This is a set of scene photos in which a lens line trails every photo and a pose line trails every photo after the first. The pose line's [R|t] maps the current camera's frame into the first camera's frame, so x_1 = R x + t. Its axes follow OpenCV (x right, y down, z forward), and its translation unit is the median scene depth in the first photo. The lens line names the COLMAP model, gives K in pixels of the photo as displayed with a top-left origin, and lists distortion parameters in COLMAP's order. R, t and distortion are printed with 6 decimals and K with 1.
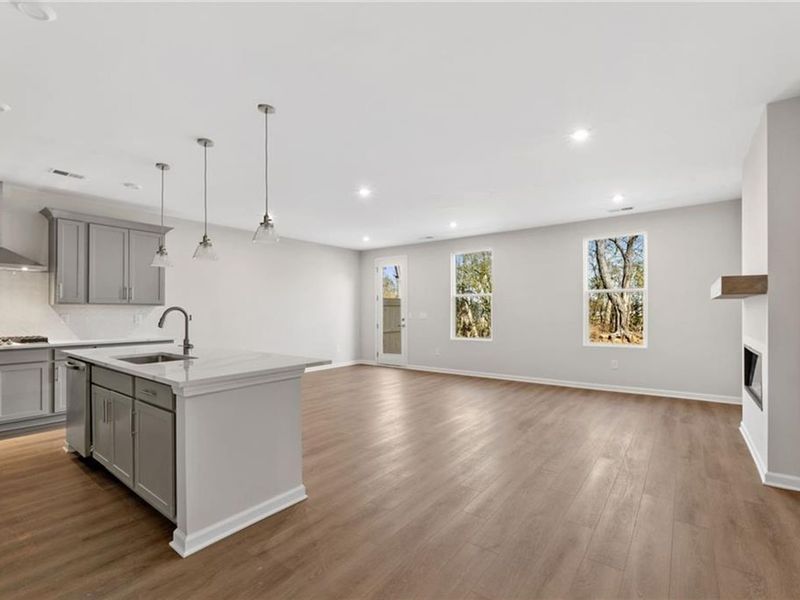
lens RADIAL K [[365.7, 0, 400.0], [0, 365.7, 300.0], [0, 0, 1]] dist [-0.000259, 0.000014]
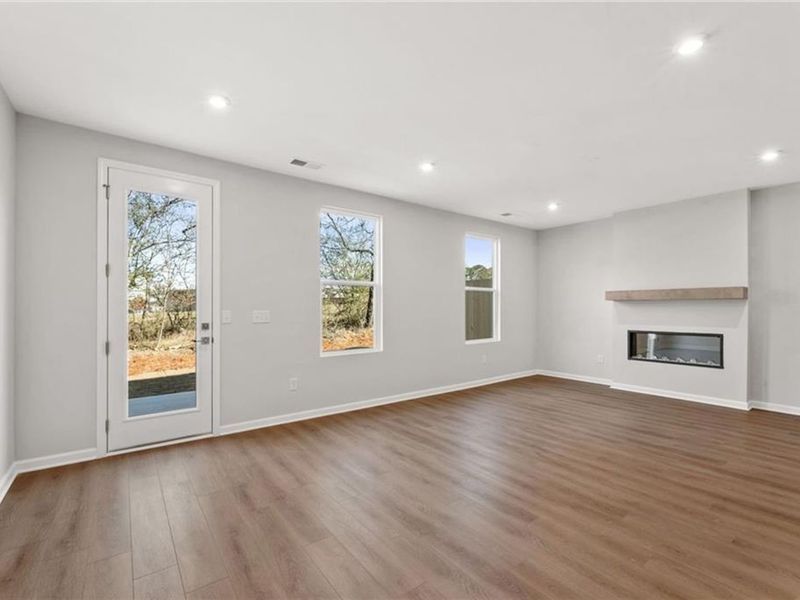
lens RADIAL K [[371.1, 0, 403.2], [0, 371.1, 298.7], [0, 0, 1]] dist [0.000834, -0.000042]
pose [[0.258404, 0.034864, 0.965408, -0.357330], [-0.030482, 0.999145, -0.027924, 0.025759], [-0.965556, -0.022212, 0.259246, 0.657204]]
